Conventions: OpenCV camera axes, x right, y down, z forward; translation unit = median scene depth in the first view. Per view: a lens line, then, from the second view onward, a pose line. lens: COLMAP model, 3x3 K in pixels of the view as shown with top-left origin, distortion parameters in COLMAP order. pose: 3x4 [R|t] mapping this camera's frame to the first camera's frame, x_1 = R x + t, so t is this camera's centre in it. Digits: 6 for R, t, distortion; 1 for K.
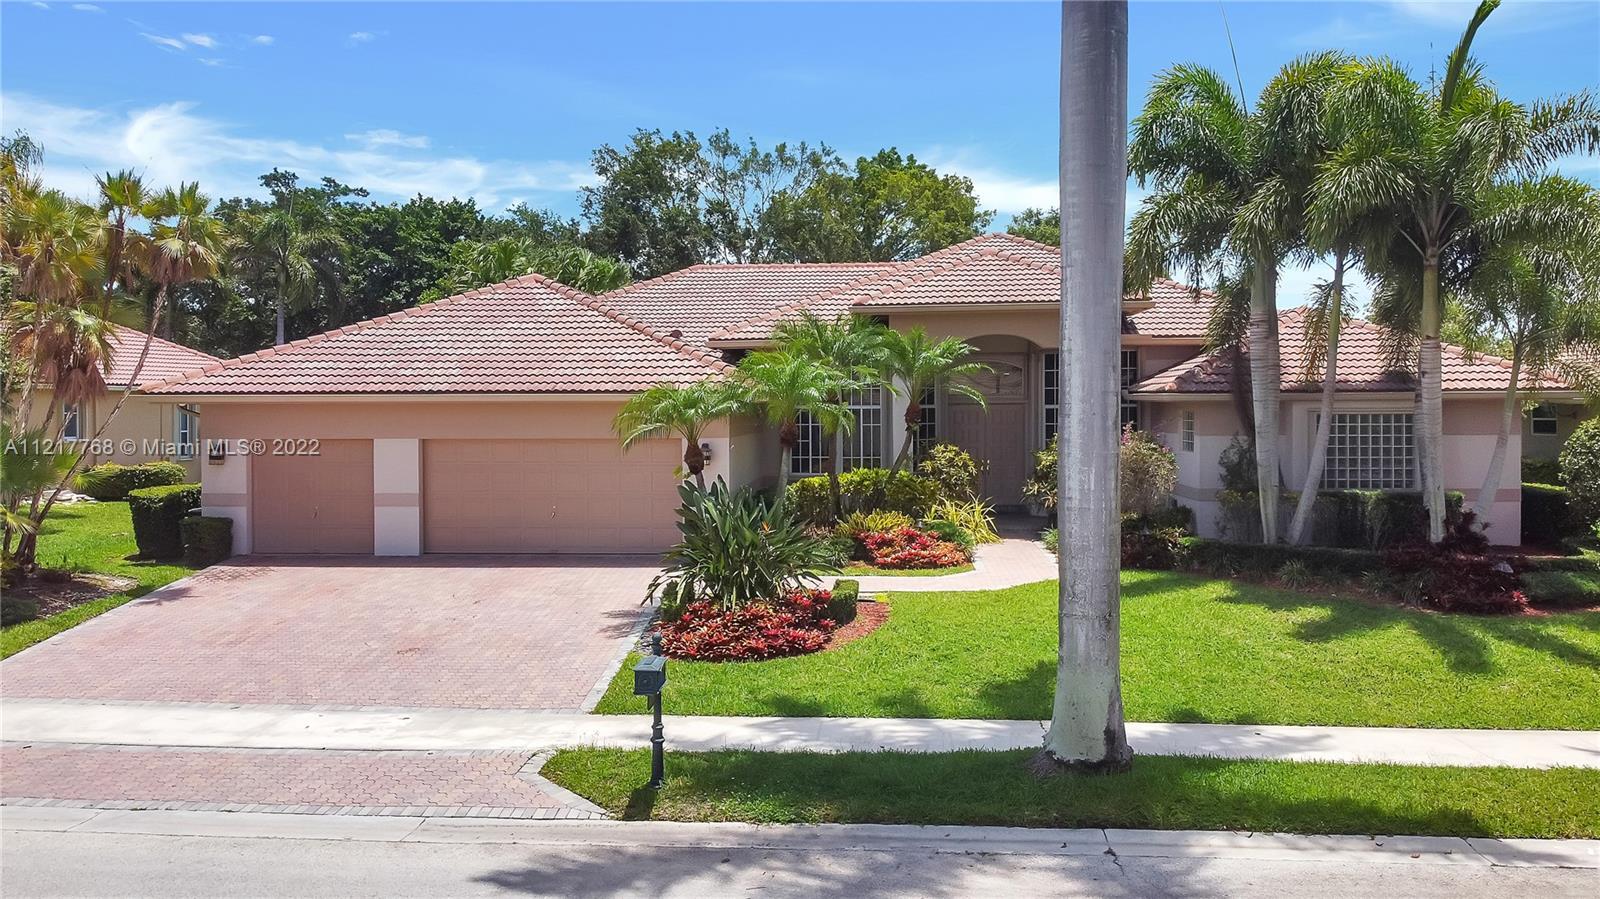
lens RADIAL K [[1245.6, 0, 800.0], [0, 1245.6, 449.5], [0, 0, 1]] dist [0.007787, -0.011586]
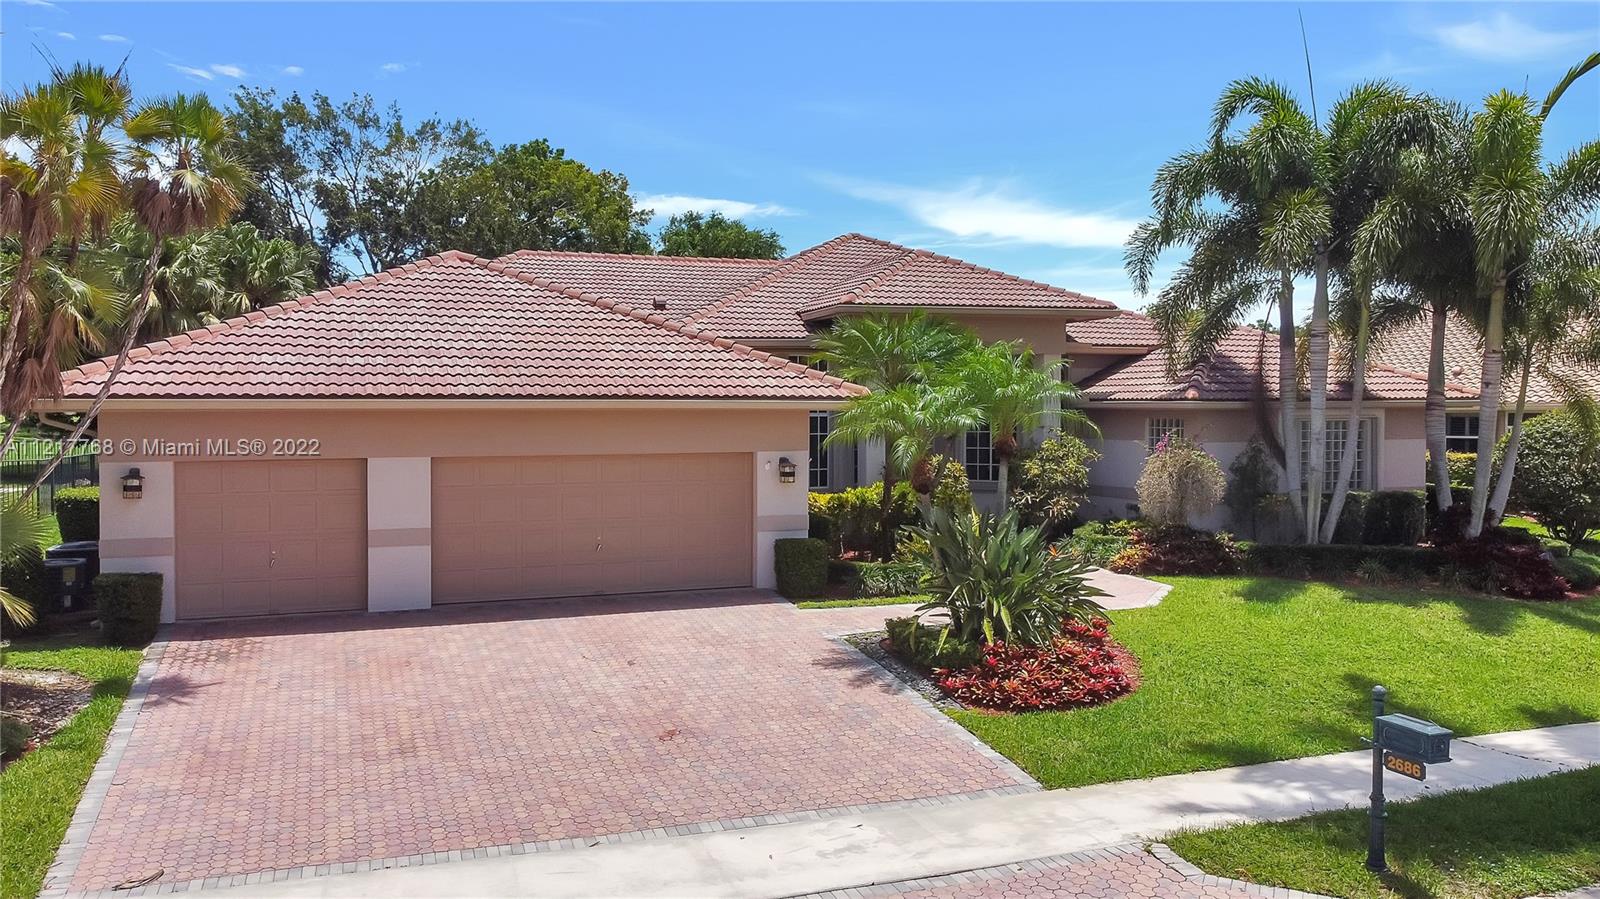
lens RADIAL K [[1245.6, 0, 800.0], [0, 1245.6, 449.5], [0, 0, 1]] dist [0.007787, -0.011586]
pose [[0.910745, -0.012925, 0.412767, -0.435318], [0.014974, 0.999886, -0.001729, -0.008738], [-0.412698, 0.007756, 0.910835, 0.211434]]
